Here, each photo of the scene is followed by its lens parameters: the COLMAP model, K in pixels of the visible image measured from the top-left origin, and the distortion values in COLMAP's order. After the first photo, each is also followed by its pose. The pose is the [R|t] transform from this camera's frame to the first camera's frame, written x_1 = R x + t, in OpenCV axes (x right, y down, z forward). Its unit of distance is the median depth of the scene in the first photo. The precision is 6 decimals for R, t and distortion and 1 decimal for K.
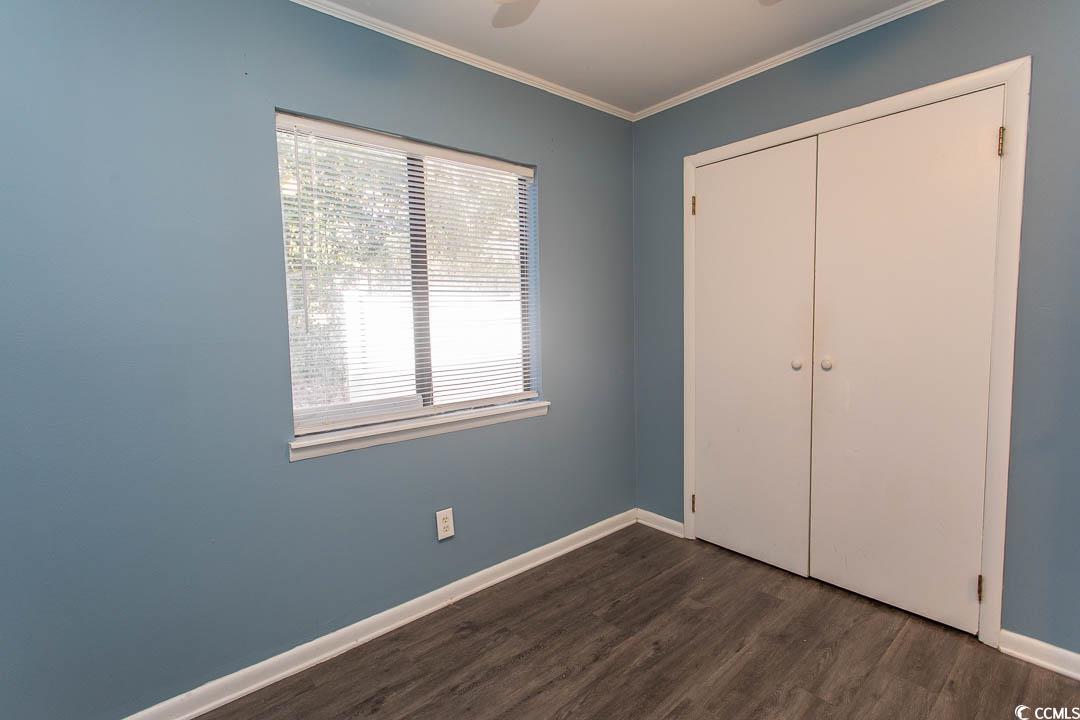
lens RADIAL K [[508.4, 0, 540.1], [0, 508.4, 357.9], [0, 0, 1]] dist [0.000943, 0.001720]
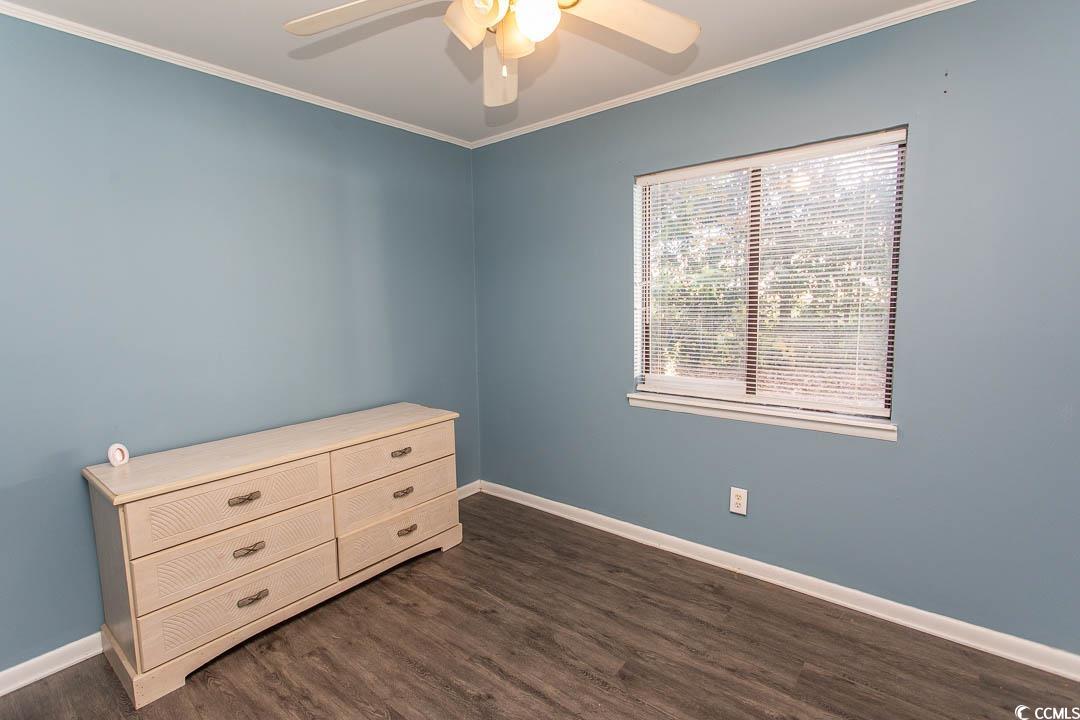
lens RADIAL K [[508.4, 0, 541.2], [0, 508.4, 356.9], [0, 0, 1]] dist [0.000943, 0.001720]
pose [[0.178045, 0.130458, -0.975336, 0.783653], [-0.063640, 0.990624, 0.120885, -0.093539], [0.981962, 0.040548, 0.184678, 0.356886]]
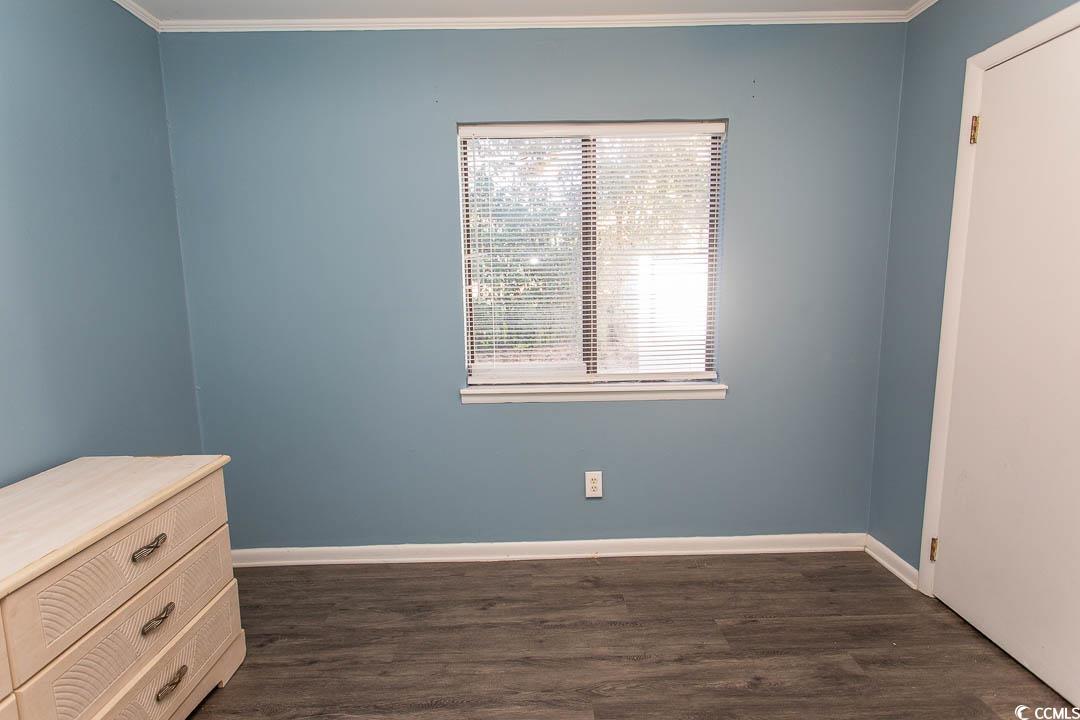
lens RADIAL K [[508.4, 0, 539.9], [0, 508.4, 356.4], [0, 0, 1]] dist [0.000943, 0.001720]
pose [[0.769427, 0.097517, -0.631247, 0.380058], [-0.050652, 0.994480, 0.091890, -0.036414], [0.636724, -0.038728, 0.770119, 0.108007]]
